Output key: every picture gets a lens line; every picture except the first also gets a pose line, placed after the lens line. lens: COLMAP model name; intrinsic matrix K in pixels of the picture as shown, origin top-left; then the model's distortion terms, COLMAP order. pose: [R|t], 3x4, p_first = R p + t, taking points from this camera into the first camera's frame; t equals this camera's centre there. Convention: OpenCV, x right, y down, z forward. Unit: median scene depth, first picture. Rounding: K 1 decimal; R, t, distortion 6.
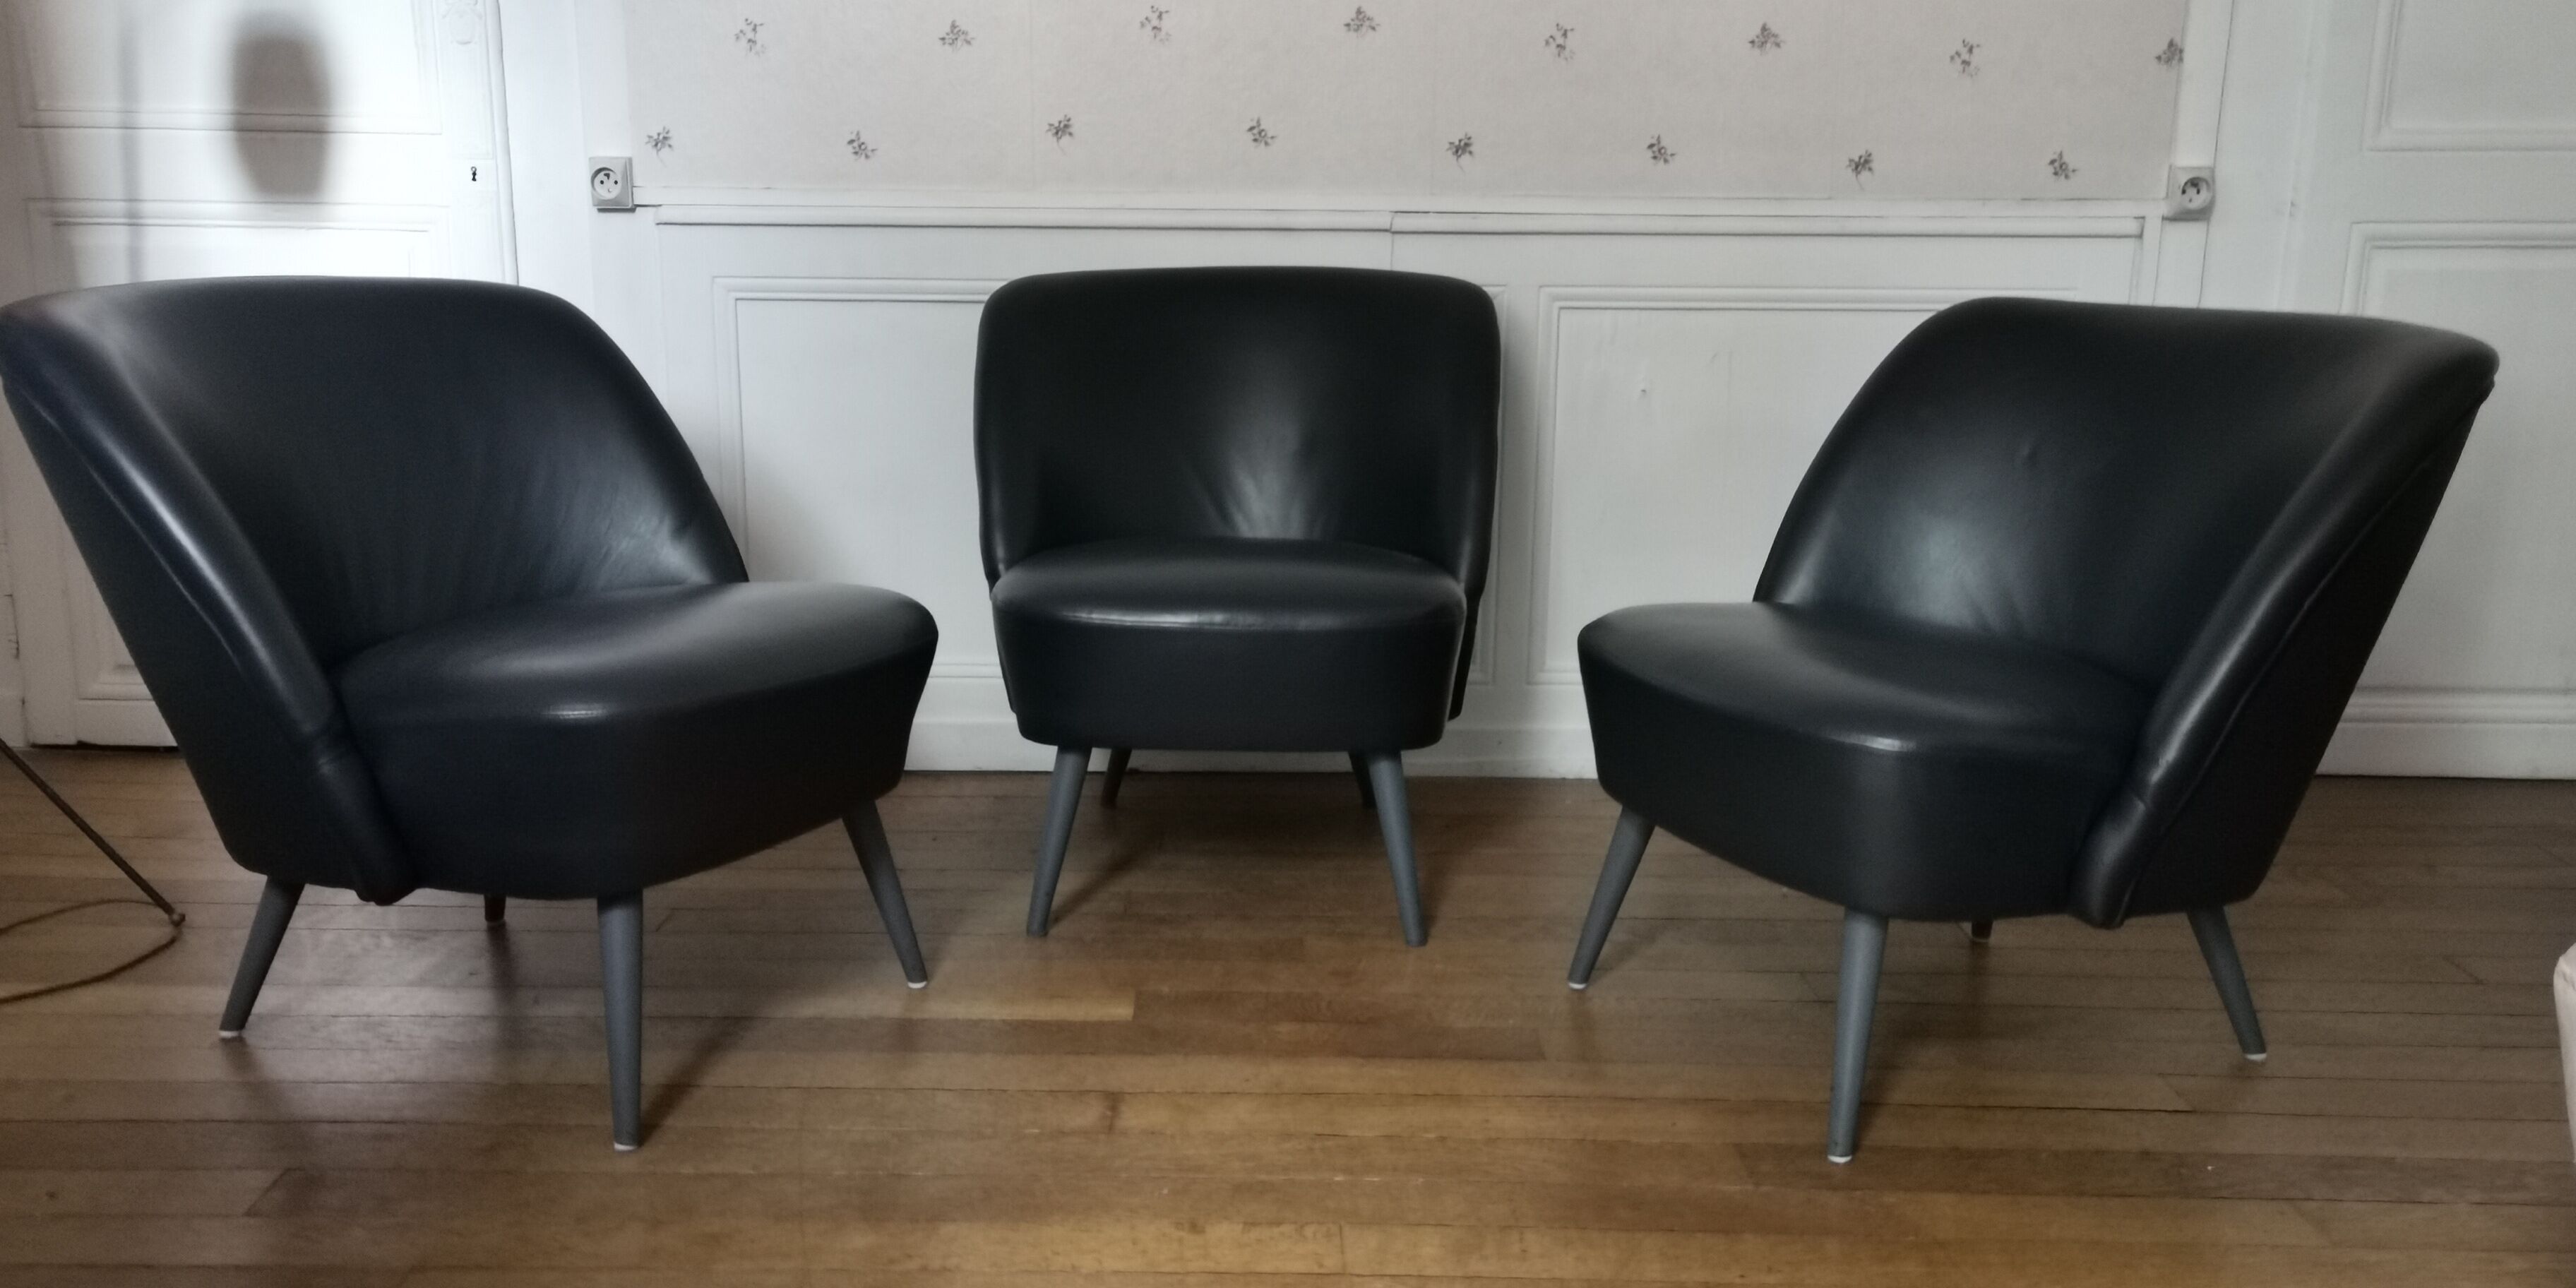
lens RADIAL K [[2139.1, 0, 1280.3], [0, 2139.1, 657.9], [0, 0, 1]] dist [0.053701, -0.033901]
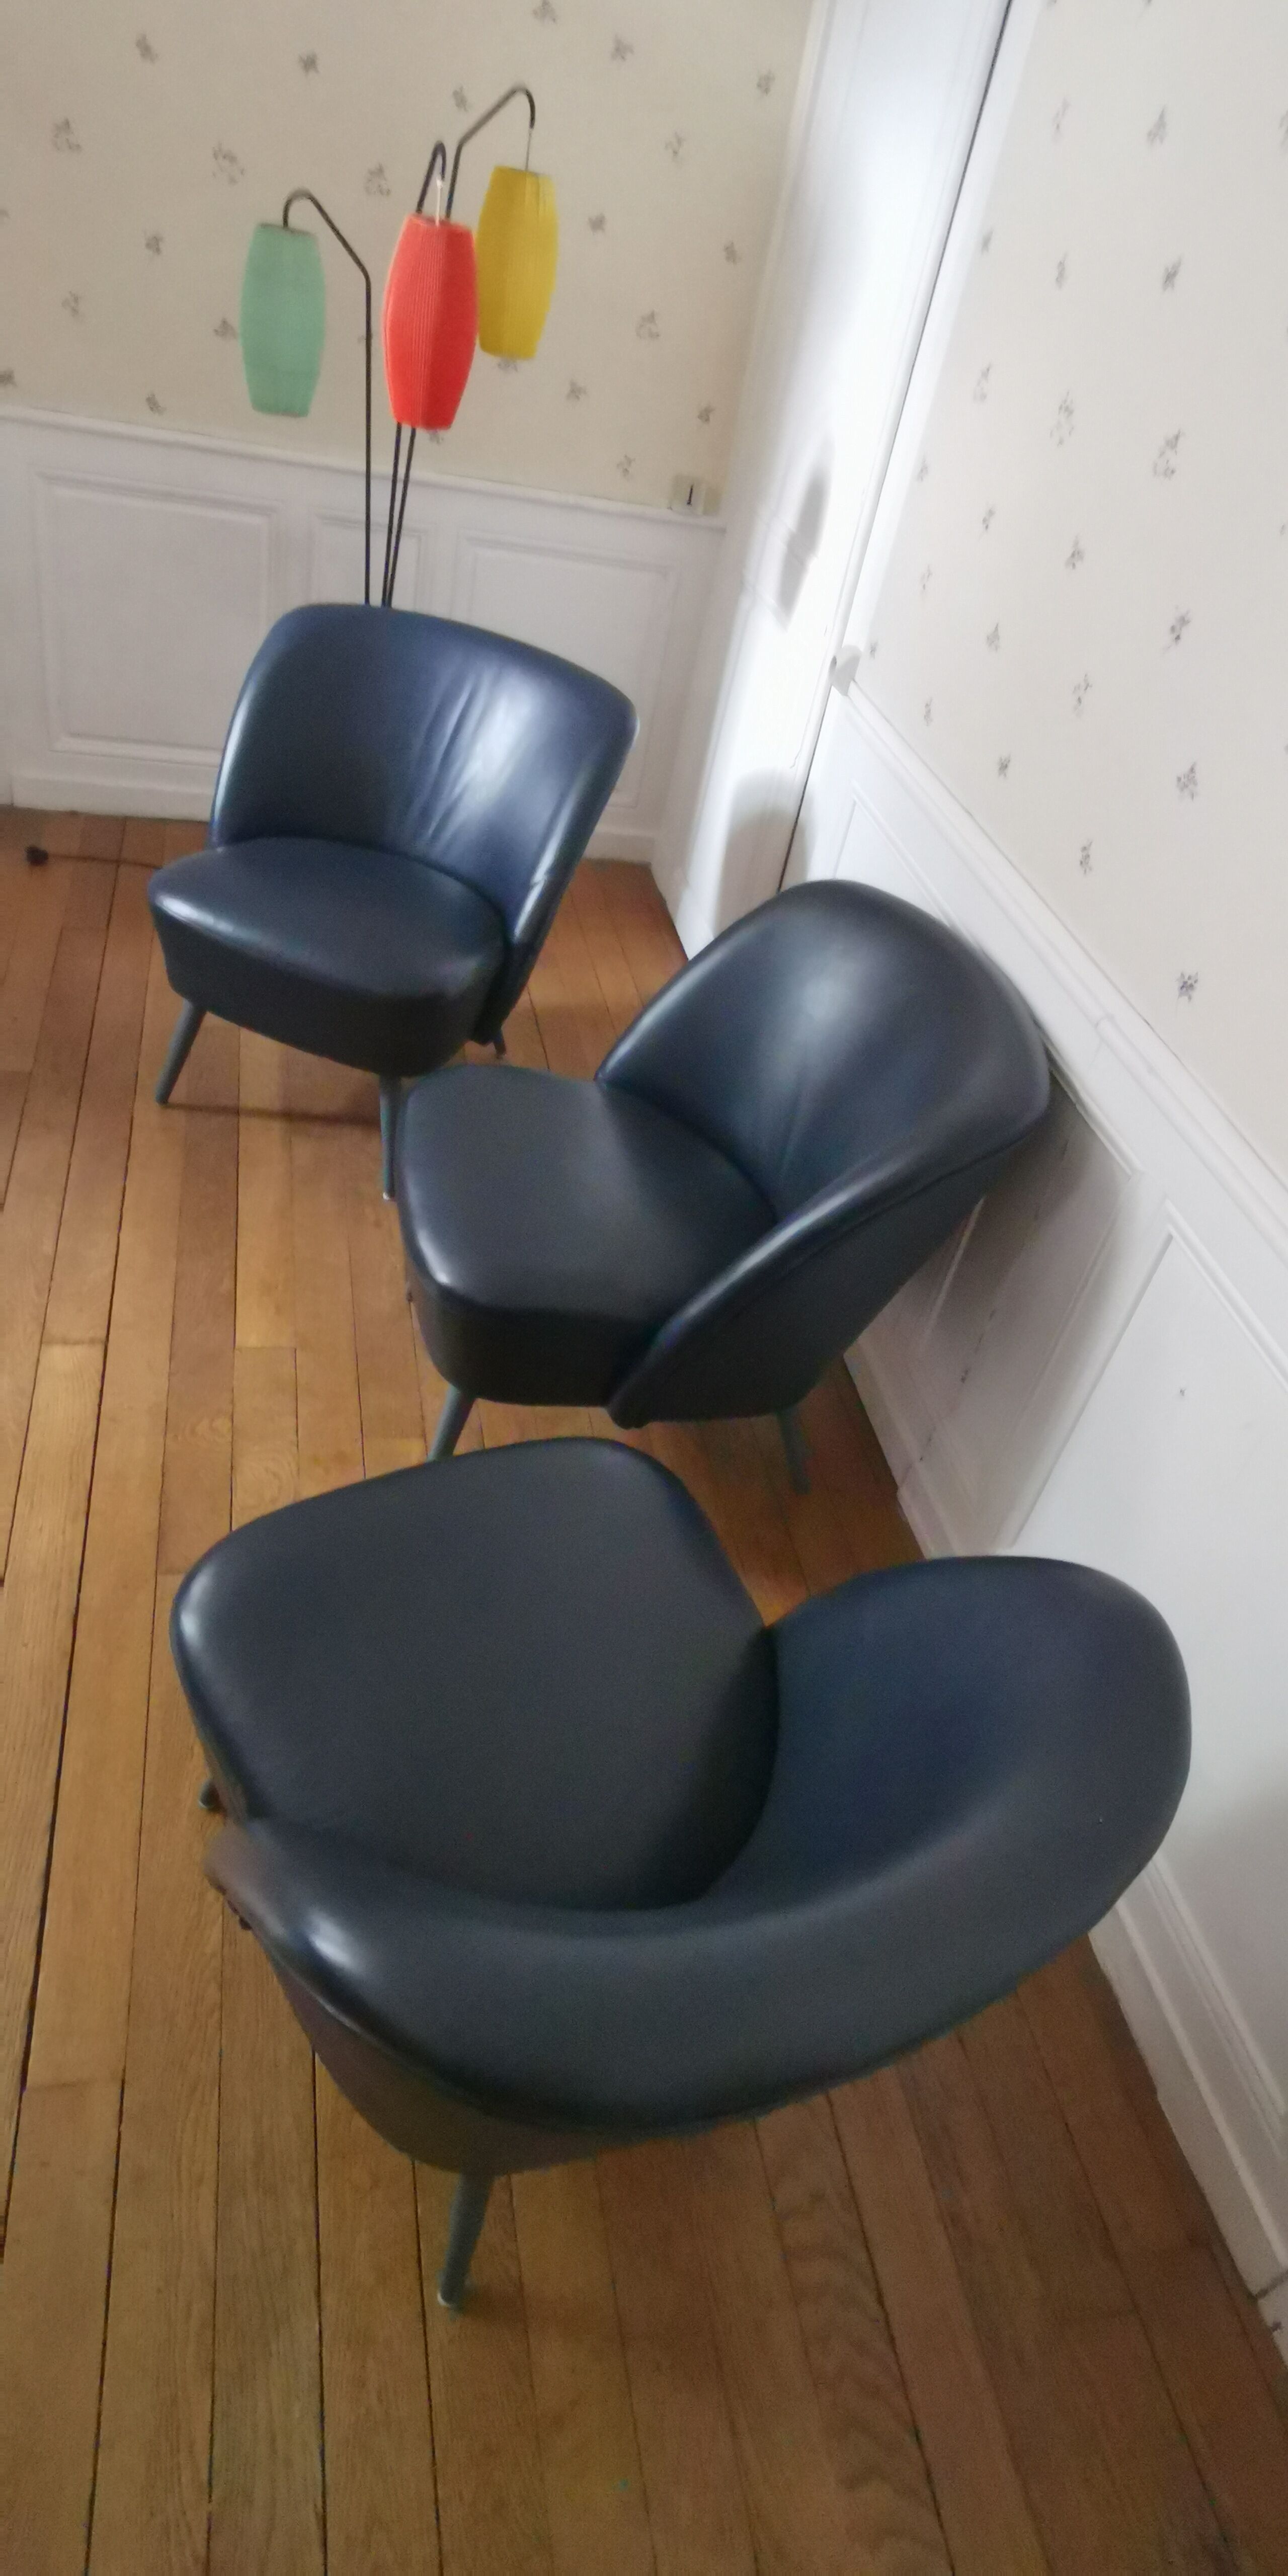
lens RADIAL K [[1452.0, 0, 645.3], [0, 1452.0, 1296.8], [0, 0, 1]] dist [-0.011001, 0.008841]
pose [[0.185332, 0.648122, -0.738641, 0.590532], [-0.382141, 0.740033, 0.553461, -0.434488], [0.905329, 0.179691, 0.384826, 0.761925]]
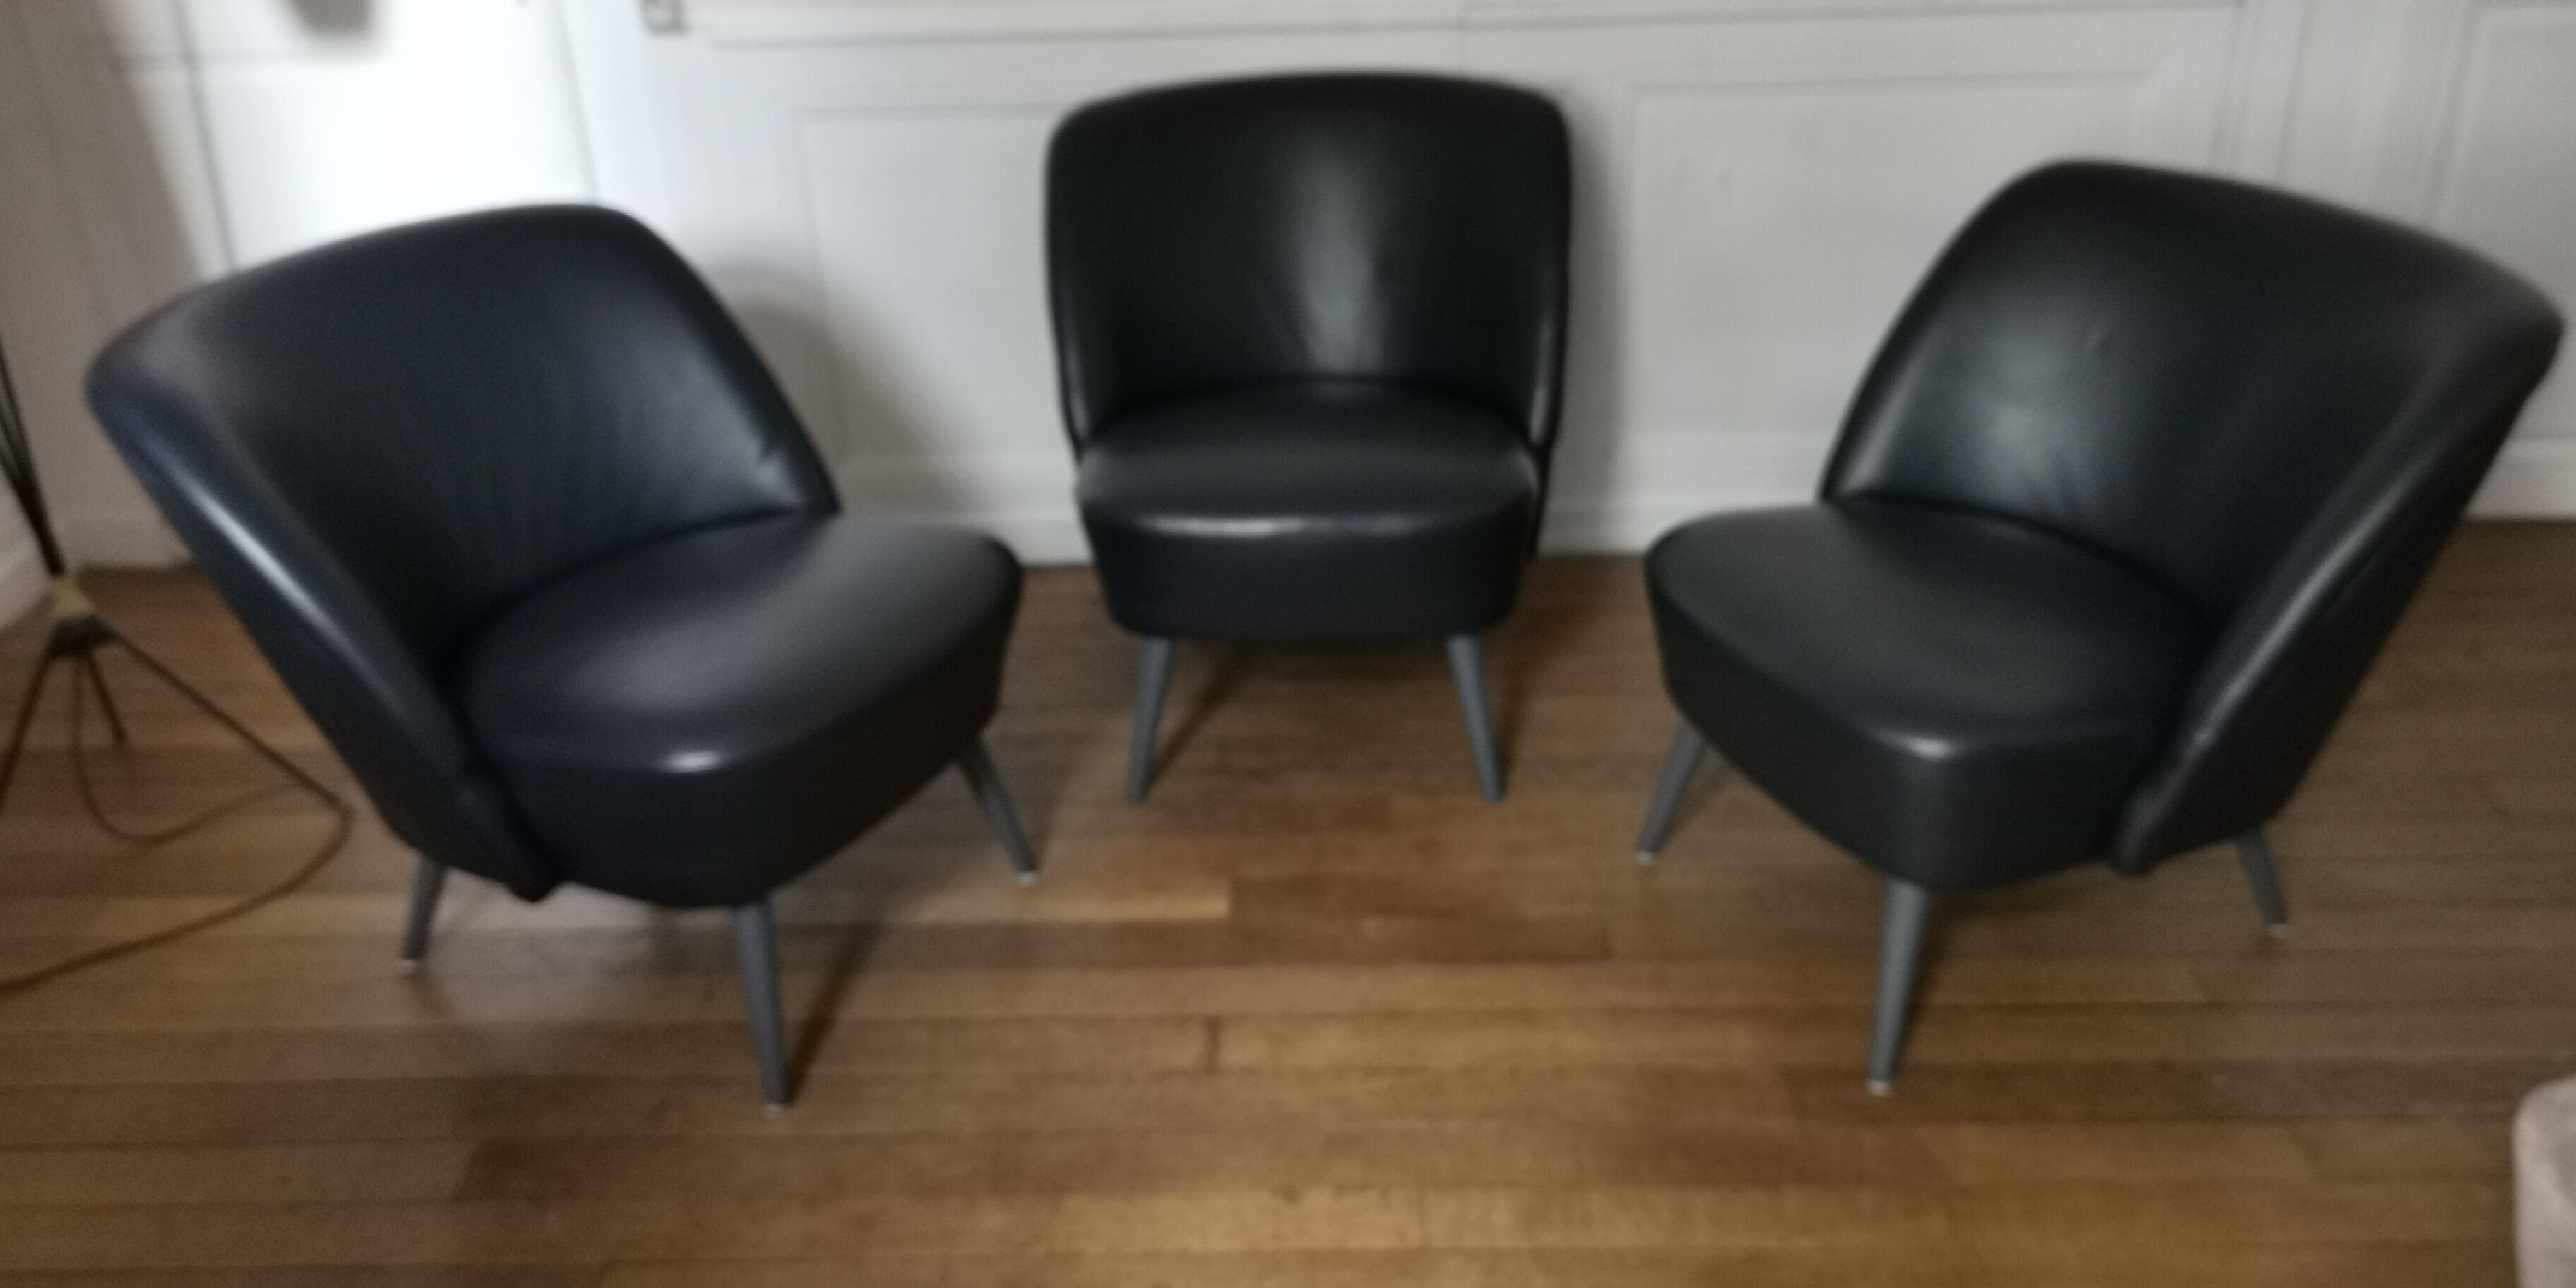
lens RADIAL K [[2139.1, 0, 1331.1], [0, 2139.1, 618.4], [0, 0, 1]] dist [0.053701, -0.033901]
pose [[0.999165, -0.029010, -0.028778, 0.015707], [0.035252, 0.968117, 0.248006, -0.214496], [0.020666, -0.248813, 0.968331, -0.004541]]
